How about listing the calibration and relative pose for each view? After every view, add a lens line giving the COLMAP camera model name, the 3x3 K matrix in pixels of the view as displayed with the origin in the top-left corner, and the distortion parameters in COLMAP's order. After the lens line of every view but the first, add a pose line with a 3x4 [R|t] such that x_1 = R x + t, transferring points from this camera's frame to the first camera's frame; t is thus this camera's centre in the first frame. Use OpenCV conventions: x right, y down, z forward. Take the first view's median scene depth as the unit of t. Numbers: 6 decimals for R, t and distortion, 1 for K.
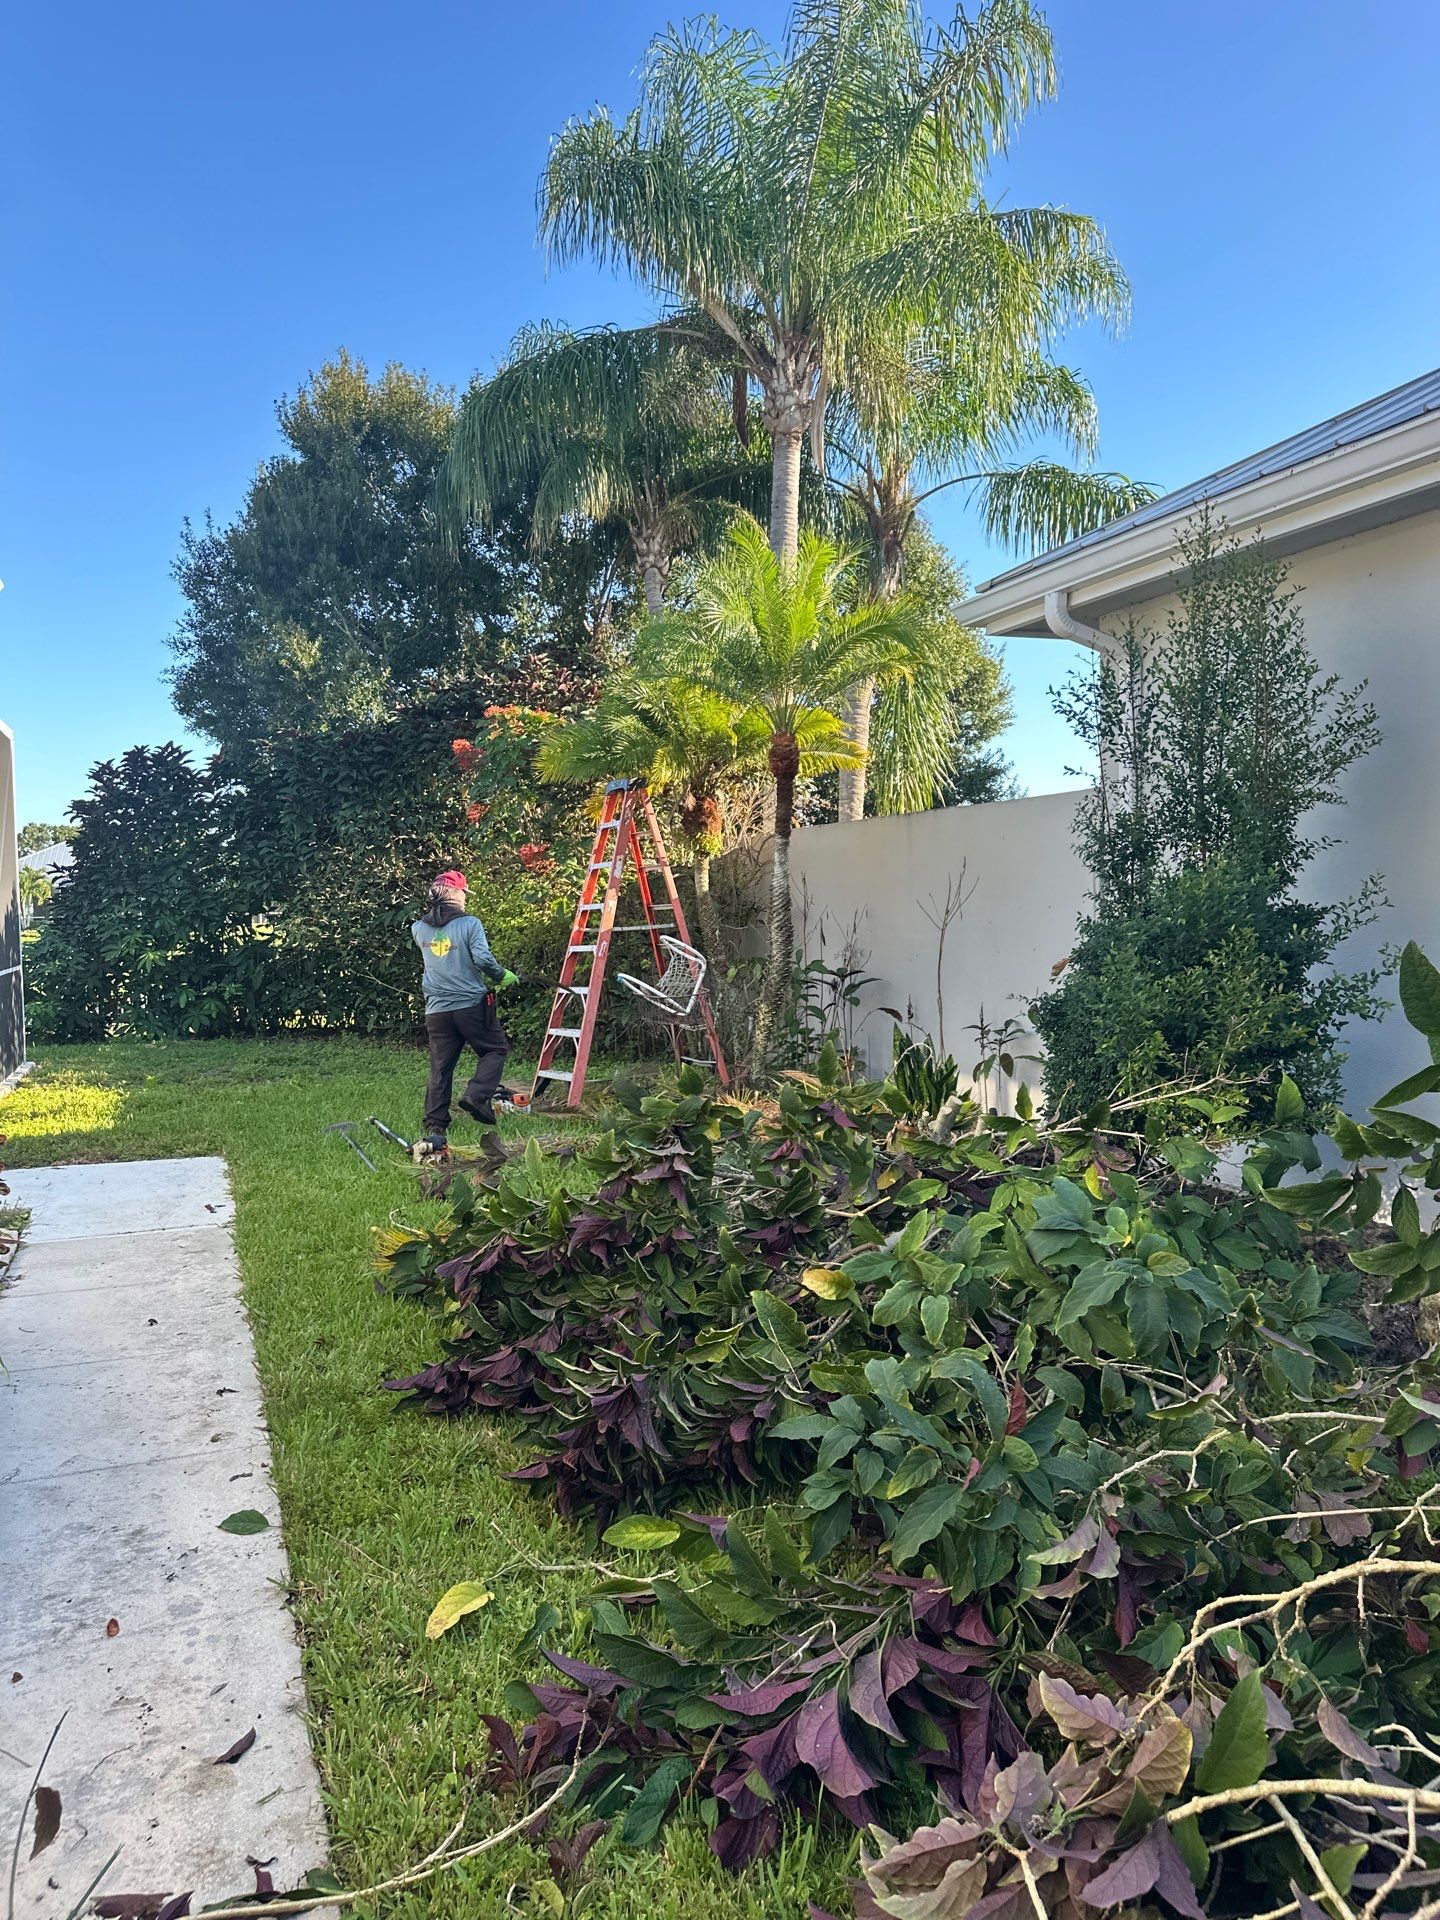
lens RADIAL K [[1339.3, 0, 785.3], [0, 1339.3, 960.3], [0, 0, 1]] dist [0.141874, -0.321450]
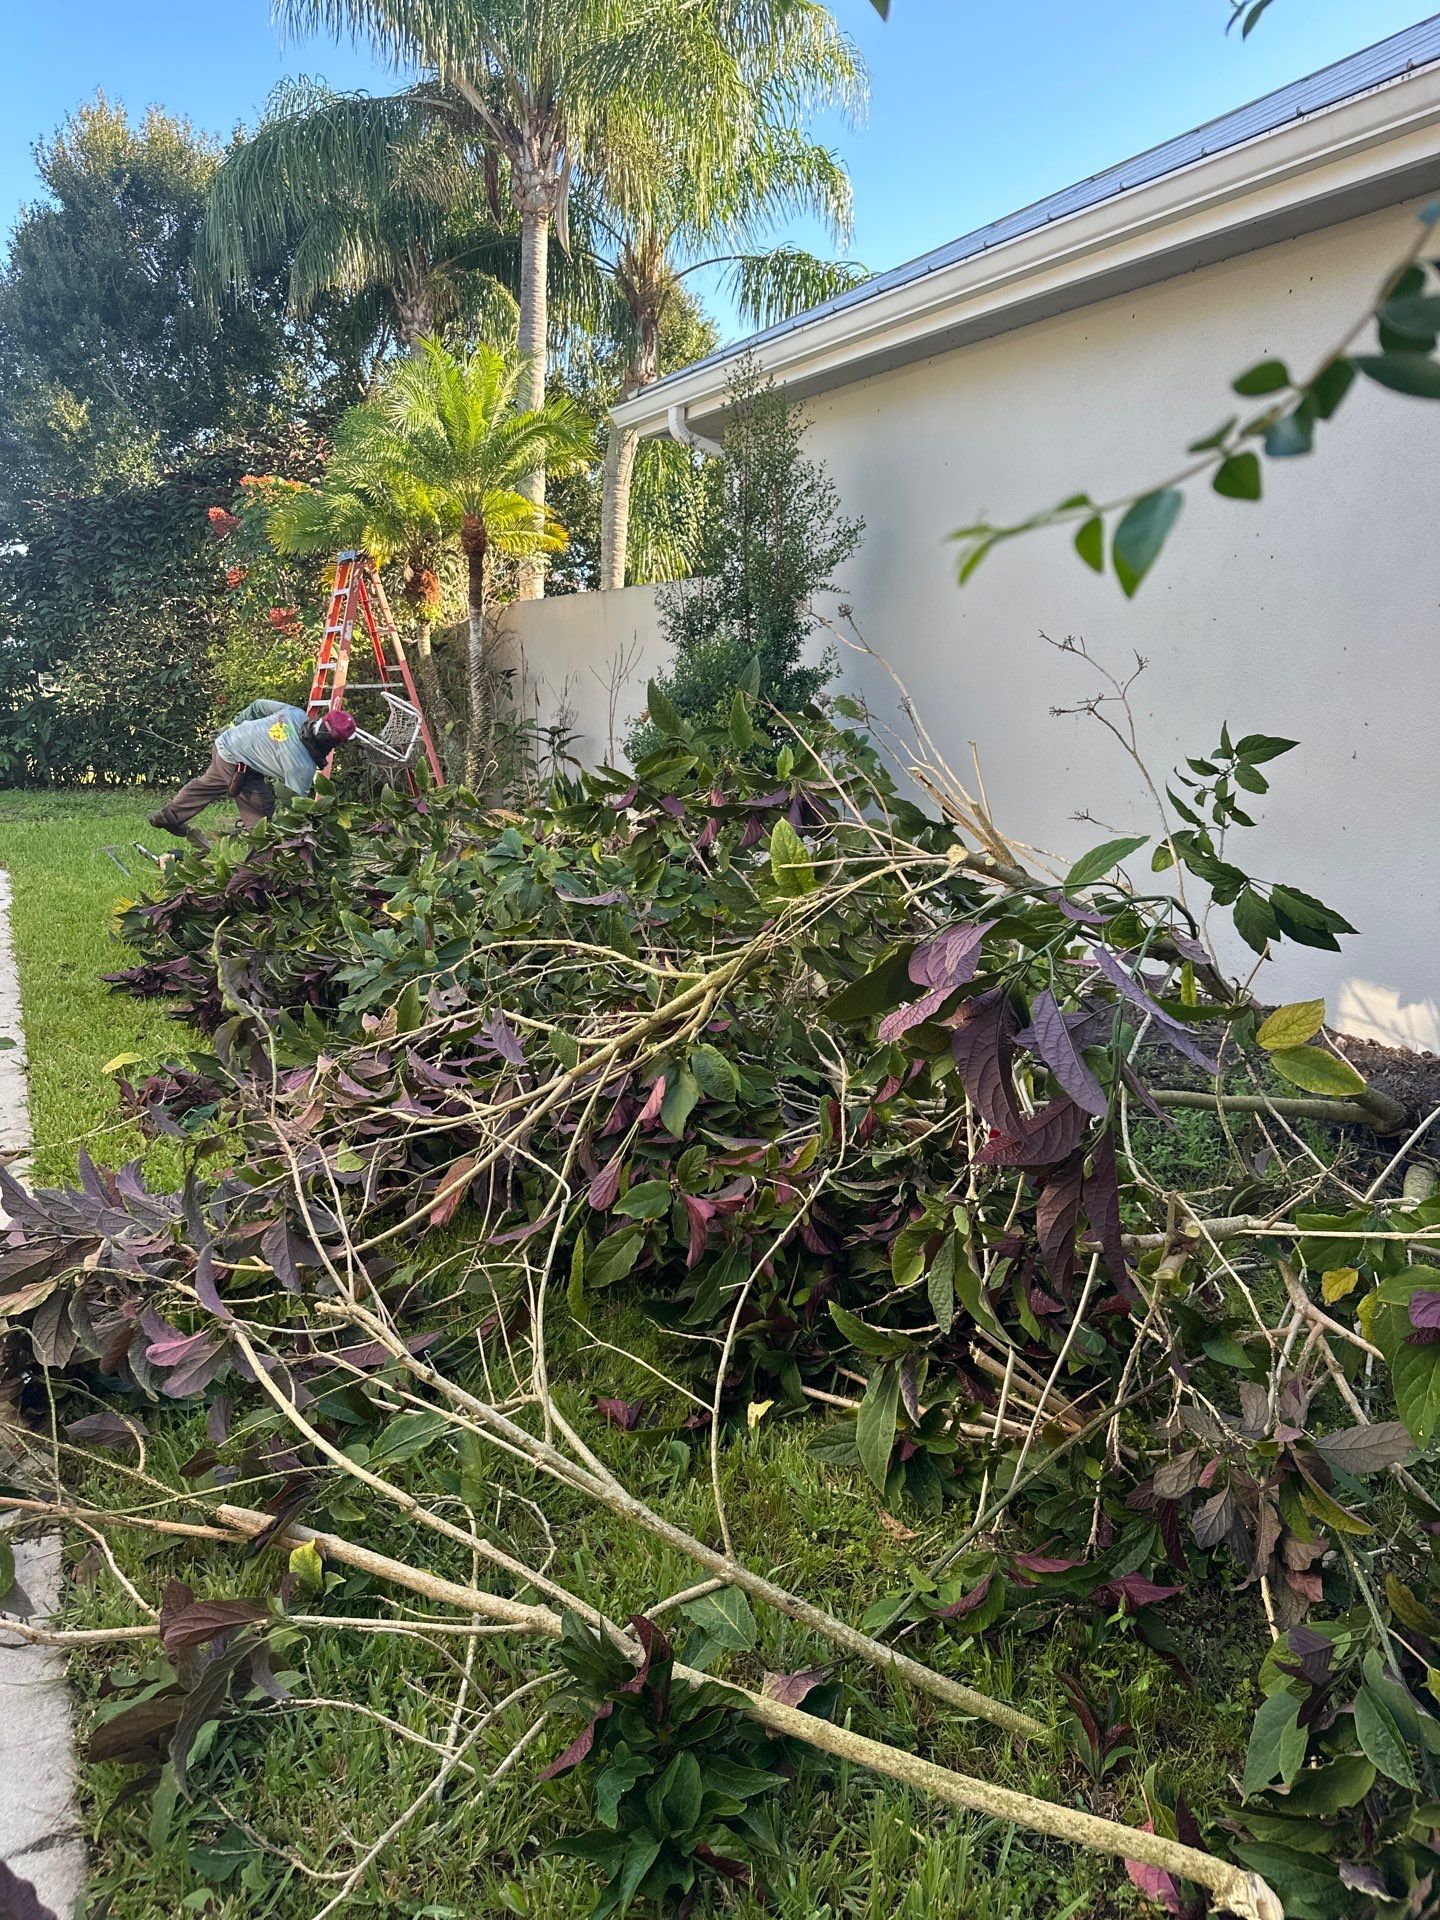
lens RADIAL K [[1368.9, 0, 720.0], [0, 1368.9, 960.0], [0, 0, 1]] dist [0.006034, -0.010360]
pose [[0.997446, 0.007540, 0.071026, 0.069094], [-0.018650, 0.987410, 0.157080, 0.011365], [-0.068947, -0.158004, 0.985028, -0.131415]]
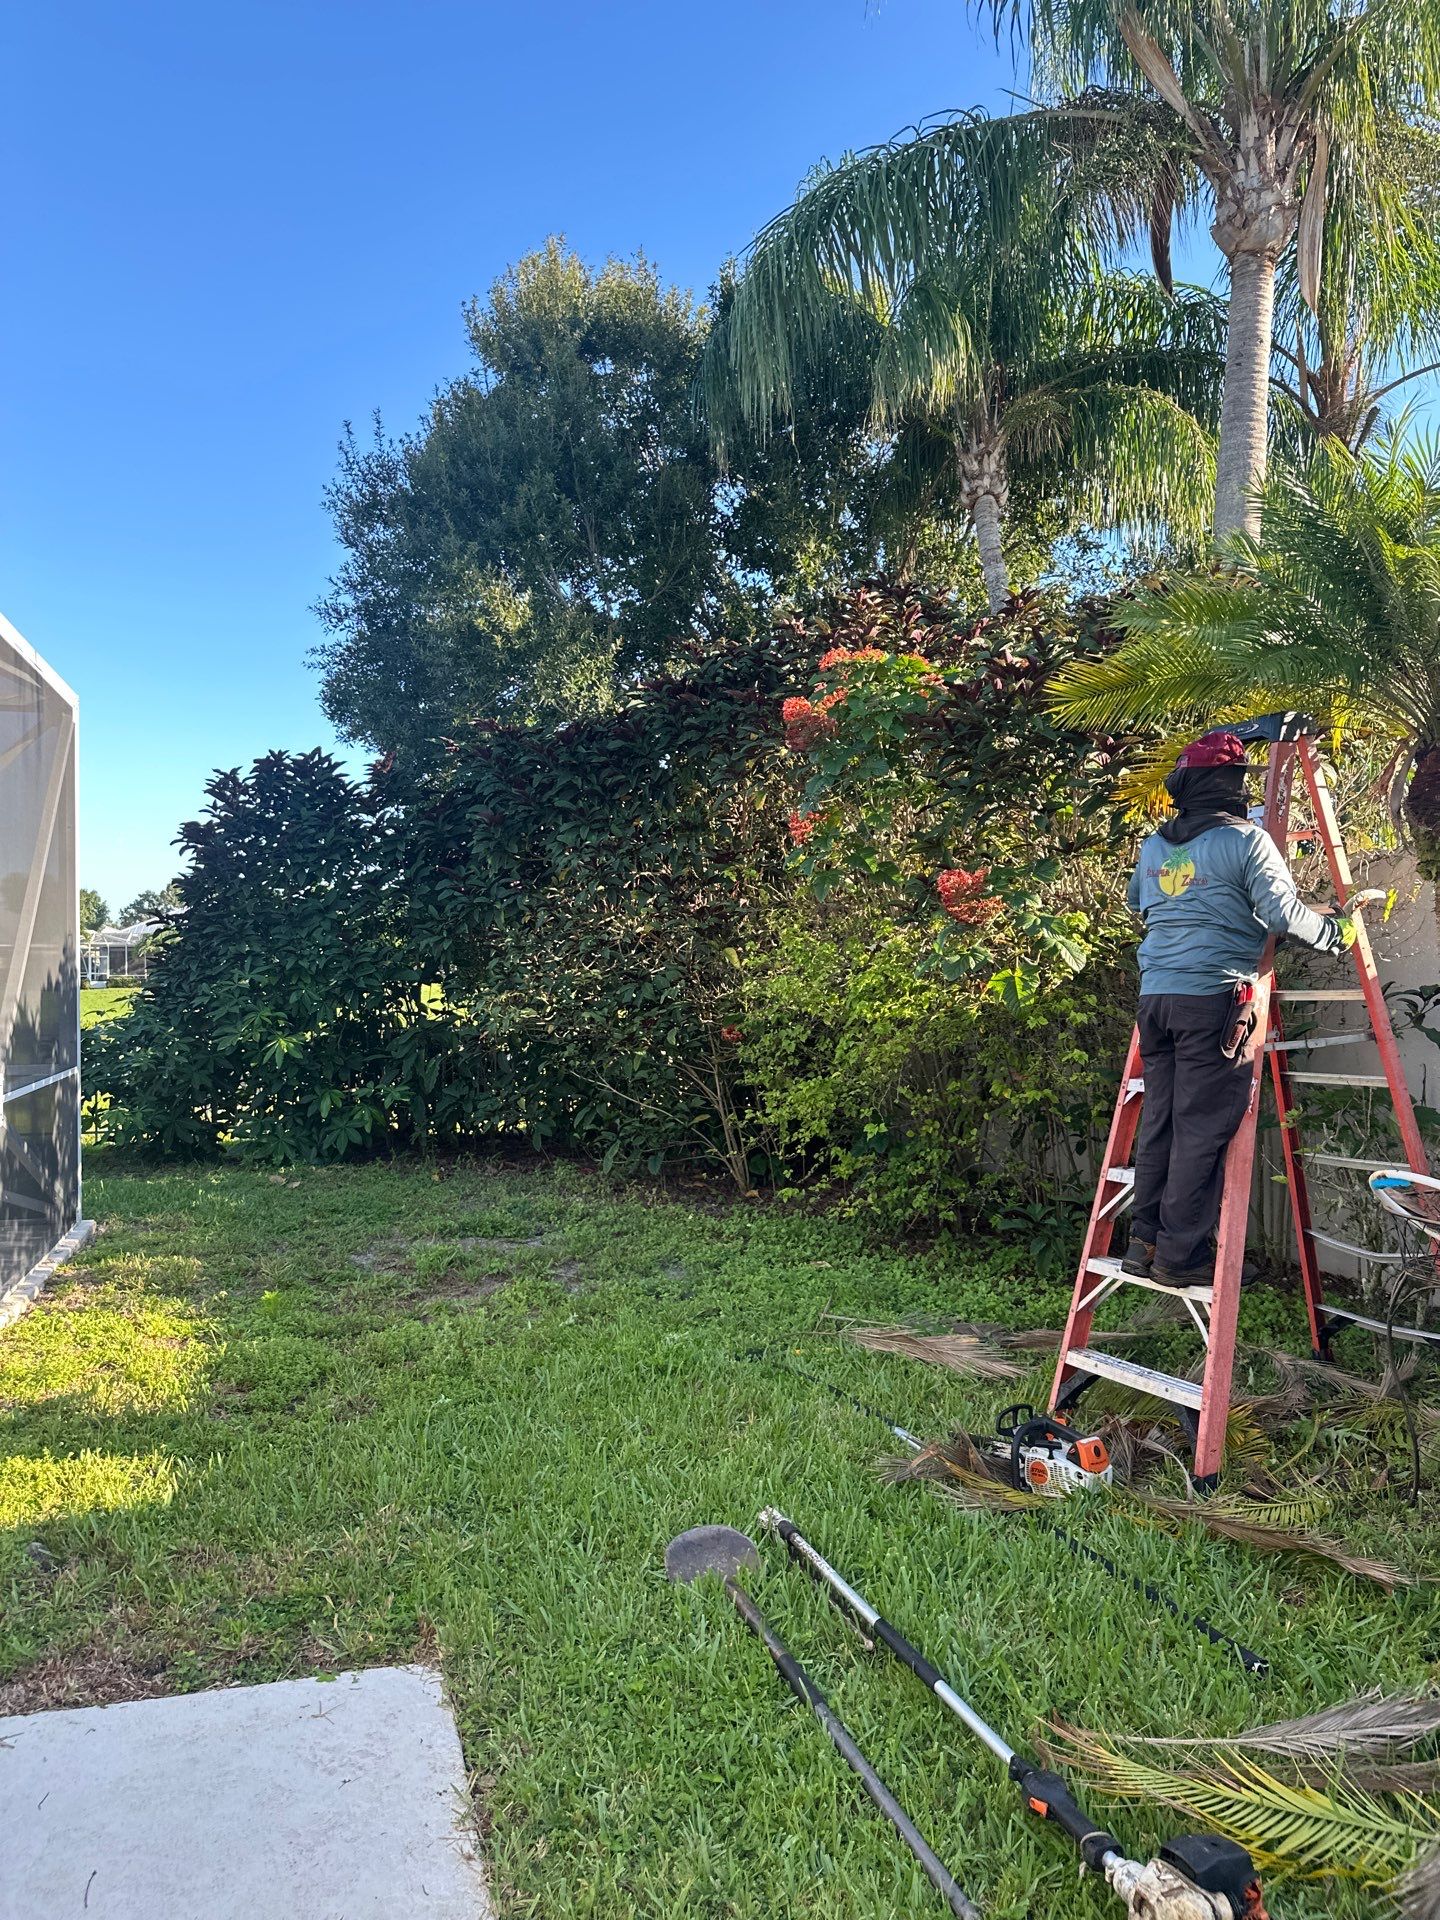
lens RADIAL K [[1419.0, 0, 830.3], [0, 1419.0, 954.9], [0, 0, 1]] dist [0.084434, -0.170886]
pose [[0.997146, 0.008055, -0.075070, -0.138142], [-0.011572, 0.998850, -0.046529, -0.018441], [0.074609, 0.047265, 0.996092, 0.301837]]
